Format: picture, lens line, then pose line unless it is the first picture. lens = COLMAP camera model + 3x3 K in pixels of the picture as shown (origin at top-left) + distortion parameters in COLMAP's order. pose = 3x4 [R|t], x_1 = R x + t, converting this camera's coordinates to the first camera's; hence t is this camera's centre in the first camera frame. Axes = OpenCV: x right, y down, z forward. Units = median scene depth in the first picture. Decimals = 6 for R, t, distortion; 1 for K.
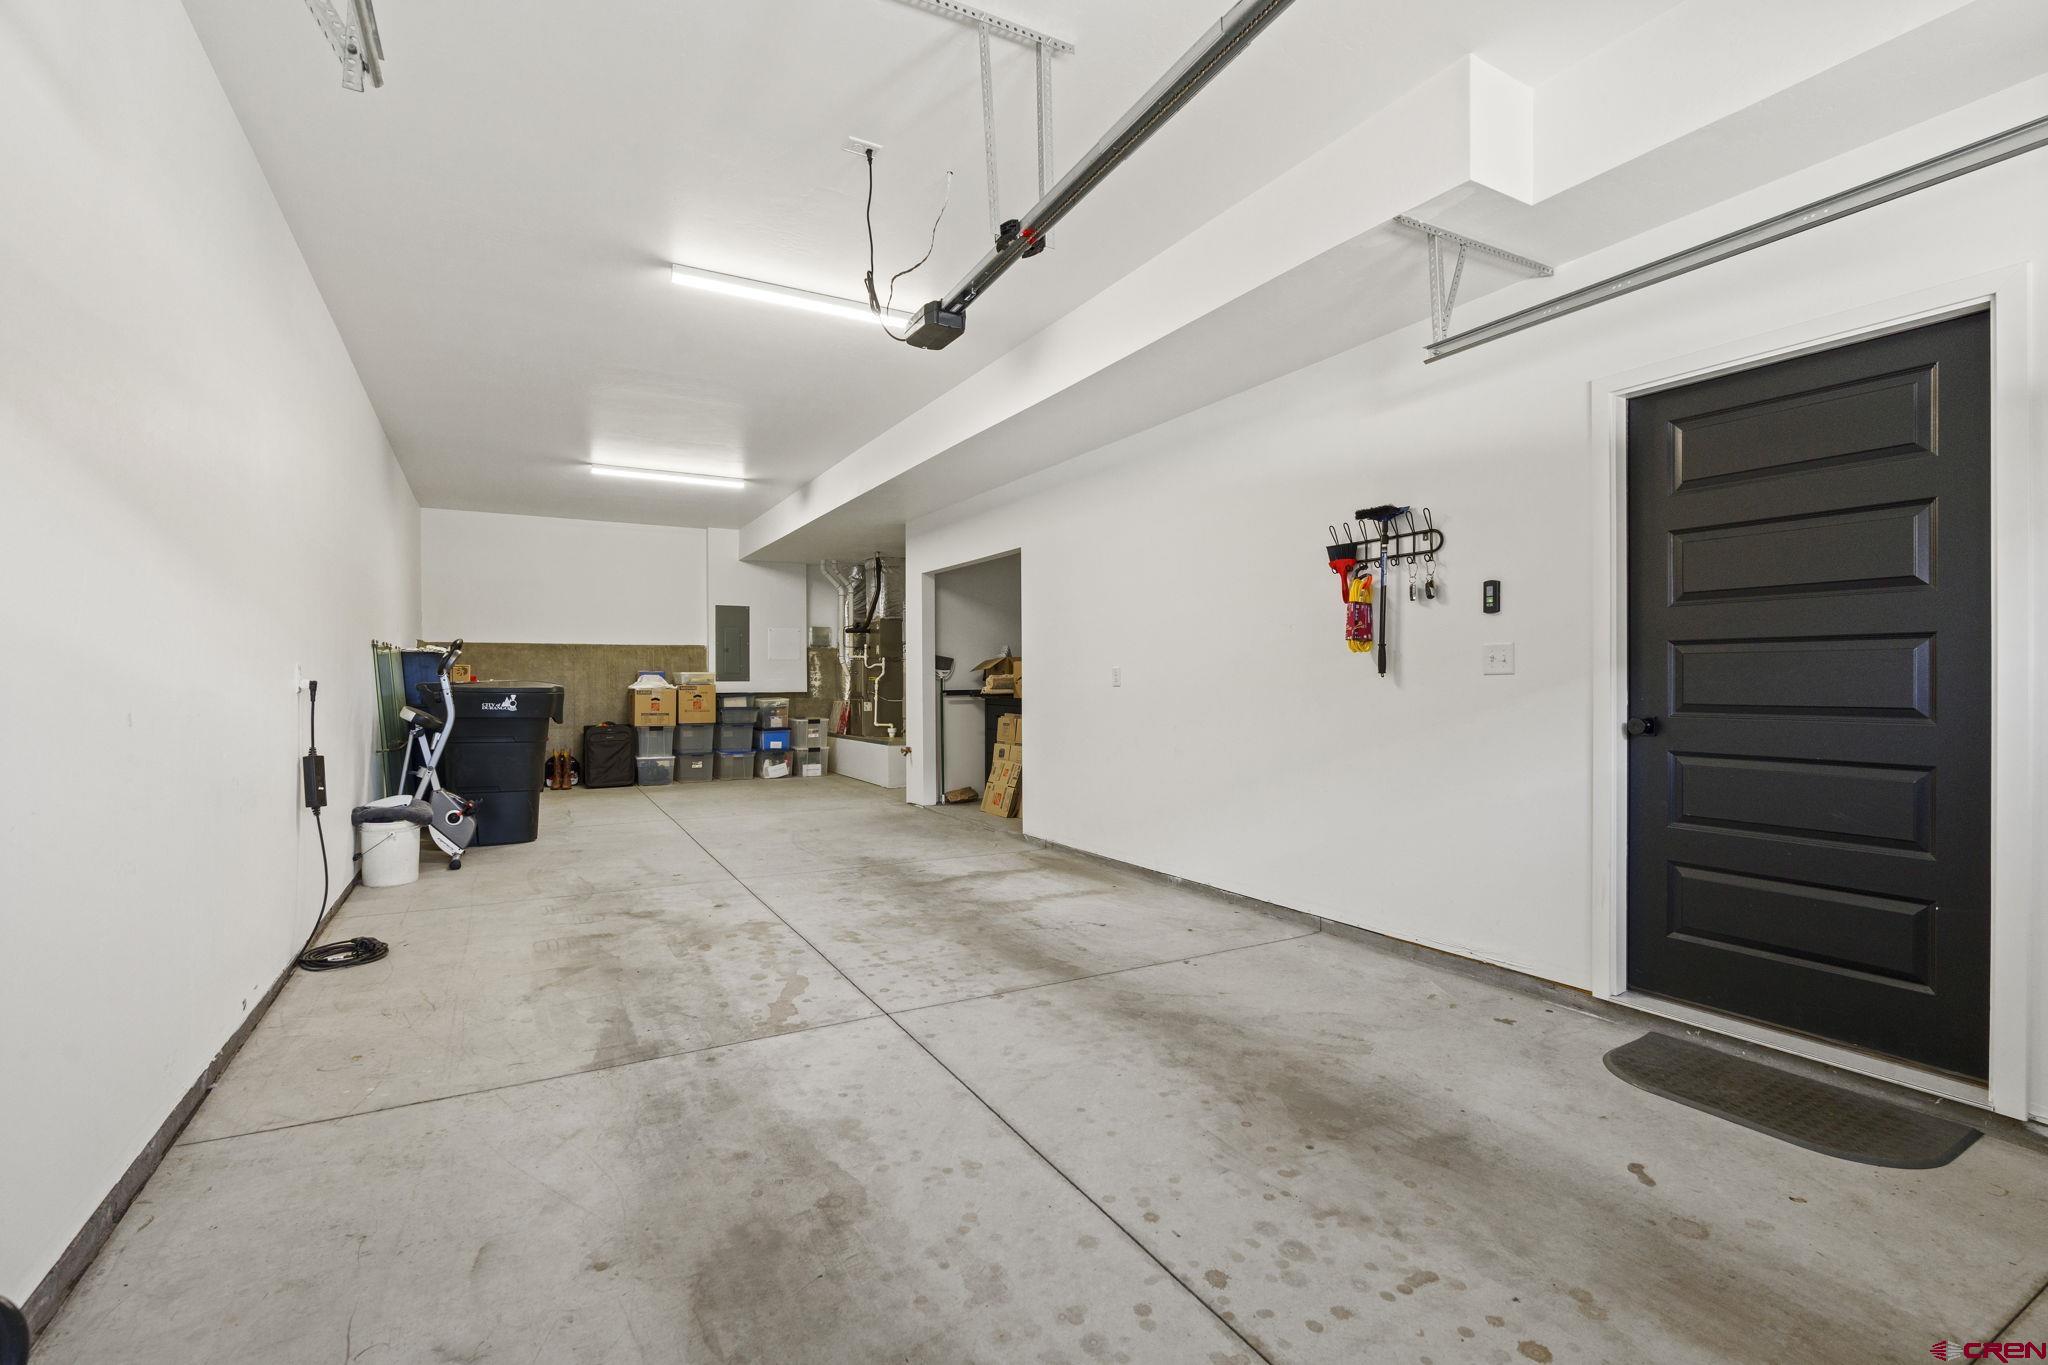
lens RADIAL K [[933.3, 0, 1024.0], [0, 933.3, 682.5], [0, 0, 1]] dist [-0.003893, 0.000007]
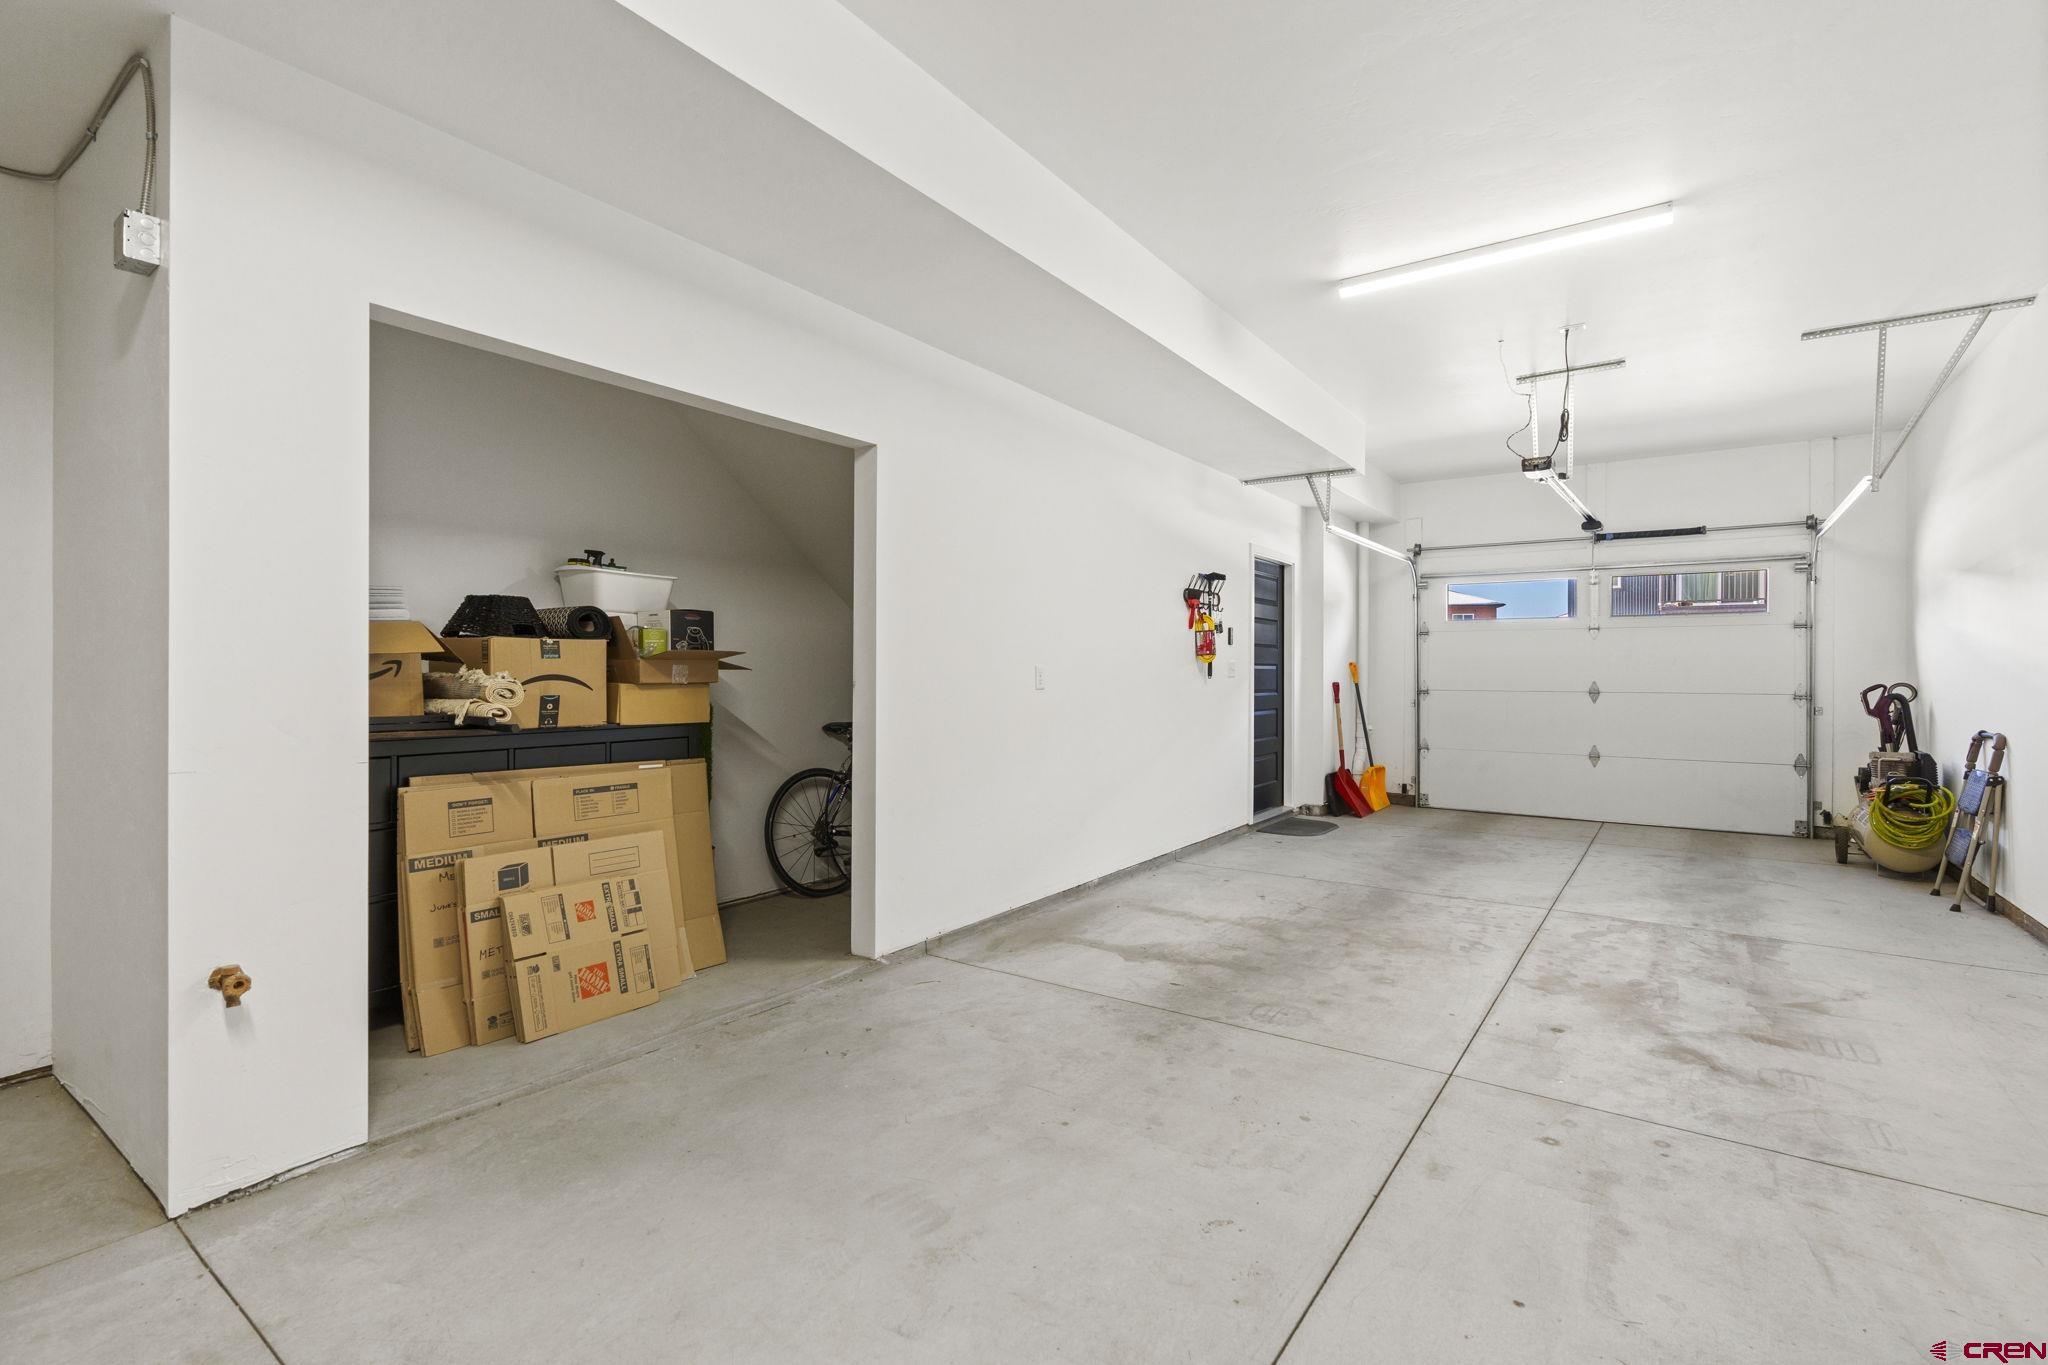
lens RADIAL K [[933.3, 0, 1024.0], [0, 933.3, 682.5], [0, 0, 1]] dist [-0.003893, 0.000007]
pose [[-0.434257, -0.006736, 0.900764, -0.865024], [0.001856, 0.999963, 0.008372, -0.012272], [-0.900787, 0.005308, -0.434229, 1.861692]]
